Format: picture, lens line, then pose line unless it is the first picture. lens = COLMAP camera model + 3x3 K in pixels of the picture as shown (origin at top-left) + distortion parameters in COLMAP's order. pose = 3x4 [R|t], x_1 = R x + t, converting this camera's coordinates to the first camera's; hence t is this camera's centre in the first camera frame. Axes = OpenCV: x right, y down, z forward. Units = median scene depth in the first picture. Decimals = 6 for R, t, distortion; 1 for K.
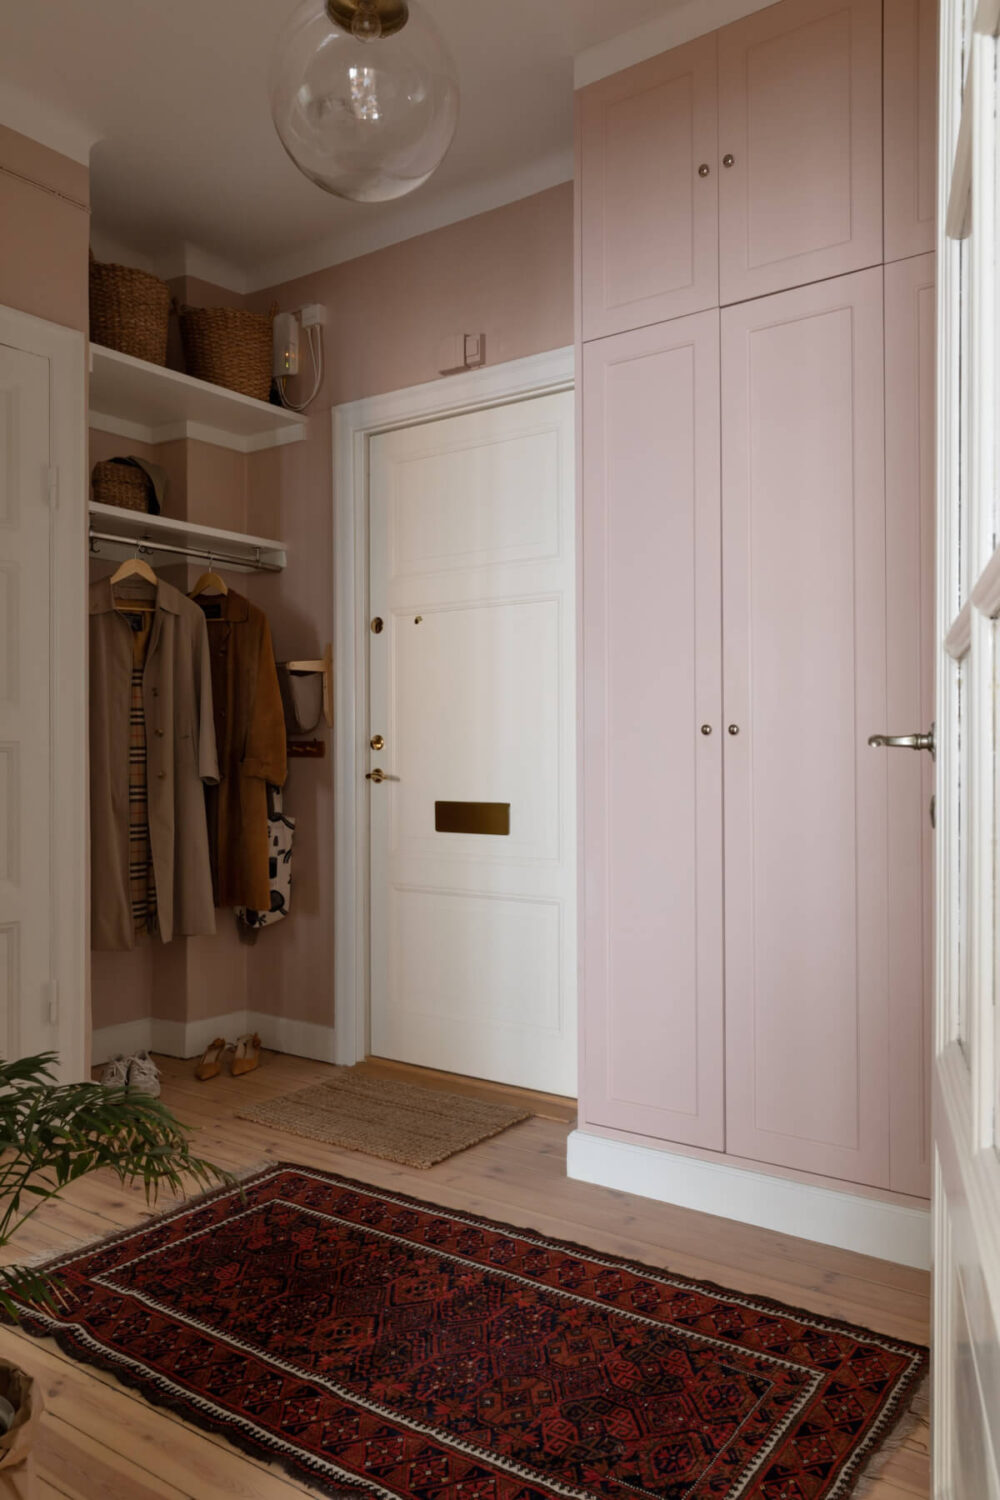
lens RADIAL K [[1204.4, 0, 497.0], [0, 1204.4, 733.6], [0, 0, 1]] dist [-0.000657, 0.003871]
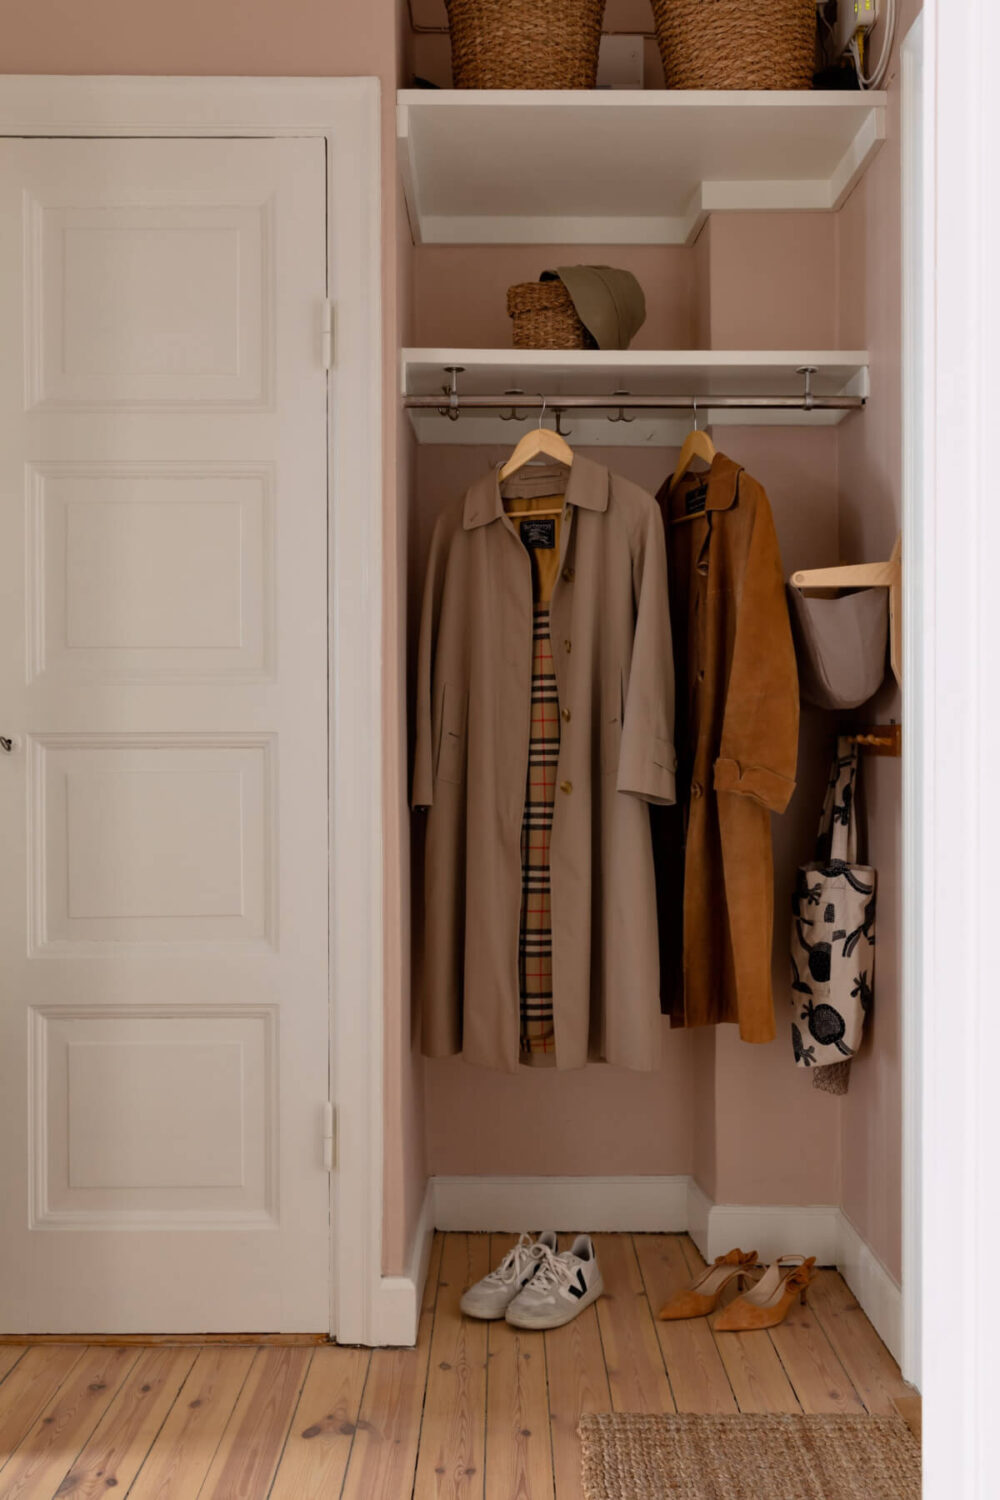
lens RADIAL K [[1258.1, 0, 500.0], [0, 1258.1, 750.0], [0, 0, 1]] dist [-0.002474, -0.005473]
pose [[0.562507, 0.005718, -0.826773, 0.207246], [0.017687, 0.999664, 0.018947, 0.004084], [0.826603, -0.025281, 0.562217, 0.603695]]
